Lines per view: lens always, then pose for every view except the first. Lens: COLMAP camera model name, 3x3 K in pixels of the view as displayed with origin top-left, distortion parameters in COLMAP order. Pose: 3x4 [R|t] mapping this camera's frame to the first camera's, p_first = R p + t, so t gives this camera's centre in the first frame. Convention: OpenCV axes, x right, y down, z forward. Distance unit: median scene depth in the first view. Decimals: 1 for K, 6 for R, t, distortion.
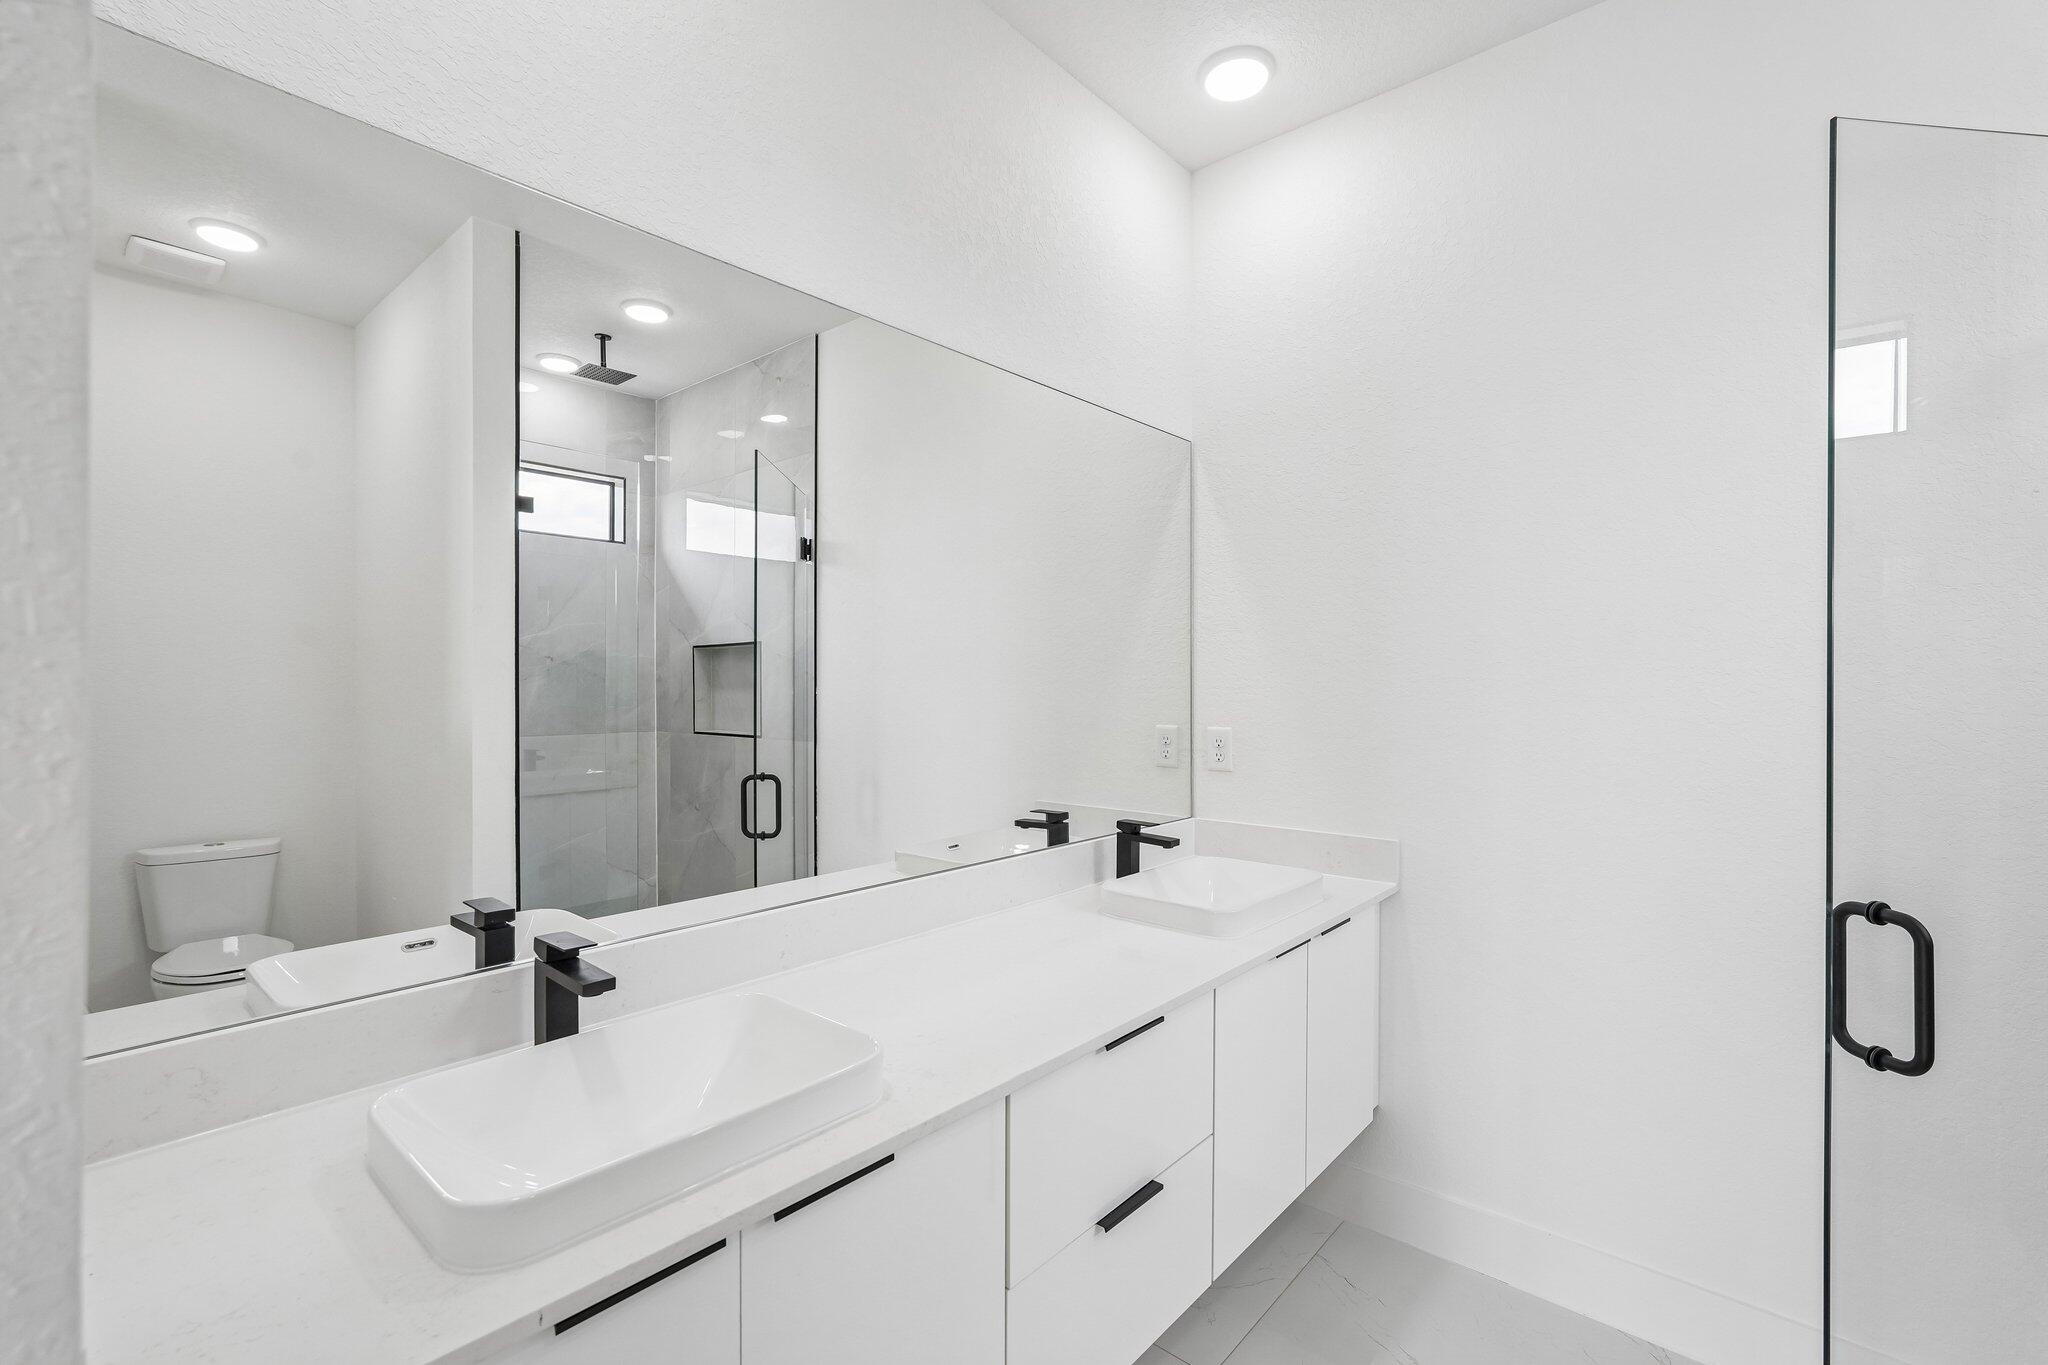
lens RADIAL K [[862.0, 0, 1024.0], [0, 862.0, 682.5], [0, 0, 1]] dist [-0.001826, -0.000158]
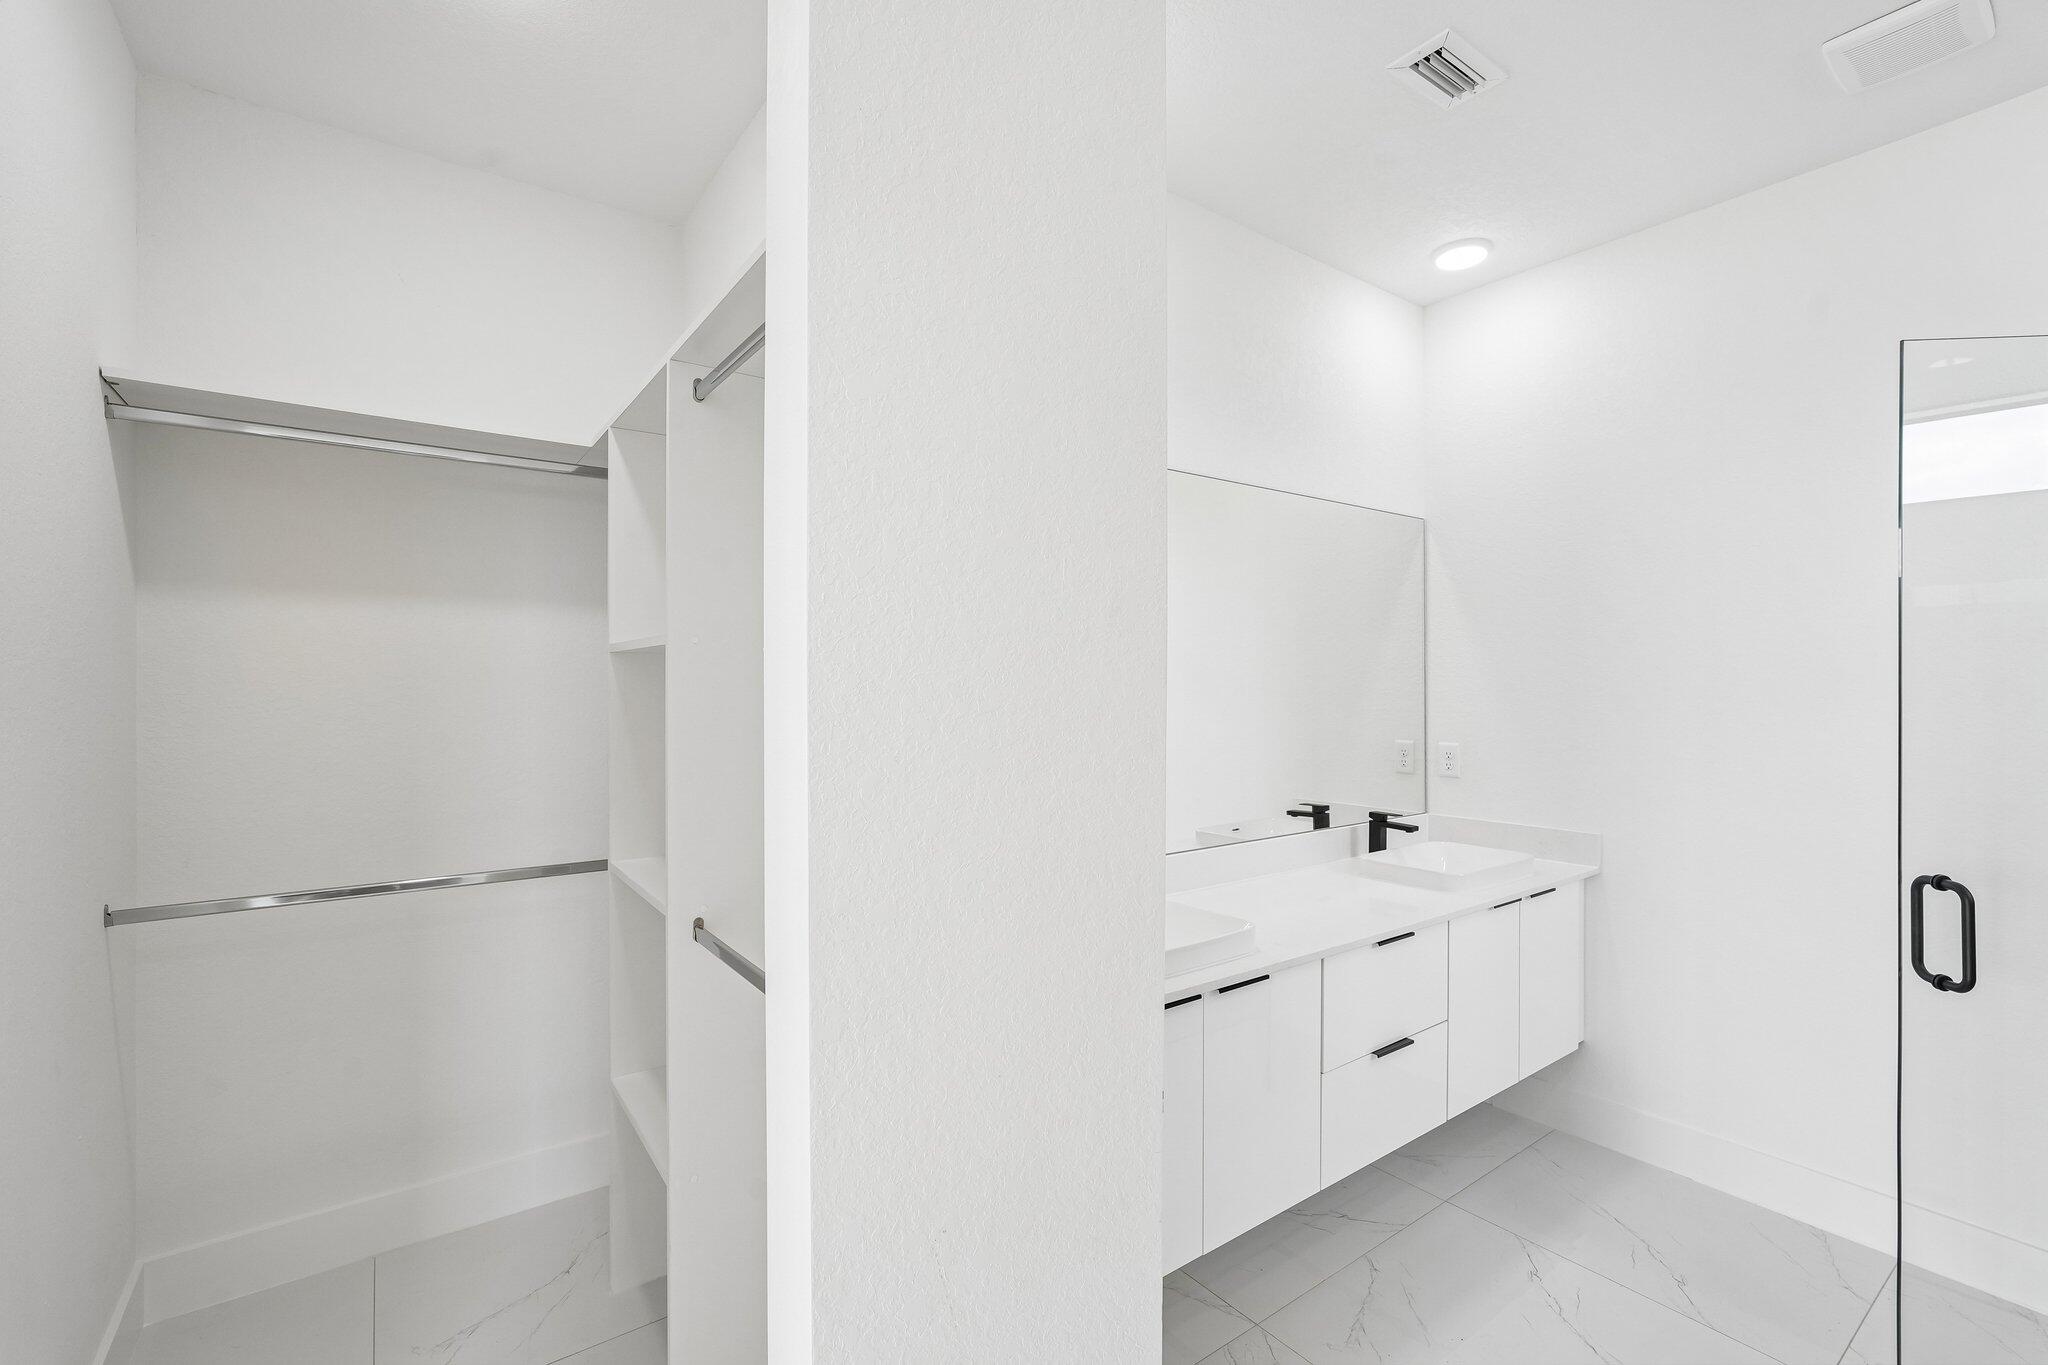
lens RADIAL K [[893.4, 0, 1024.0], [0, 893.4, 682.5], [0, 0, 1]] dist [-0.002893, 0.000006]
pose [[0.977255, -0.003263, -0.212042, -0.125353], [0.003674, 0.999992, 0.001545, -0.048690], [0.212035, -0.002289, 0.977259, -0.497236]]
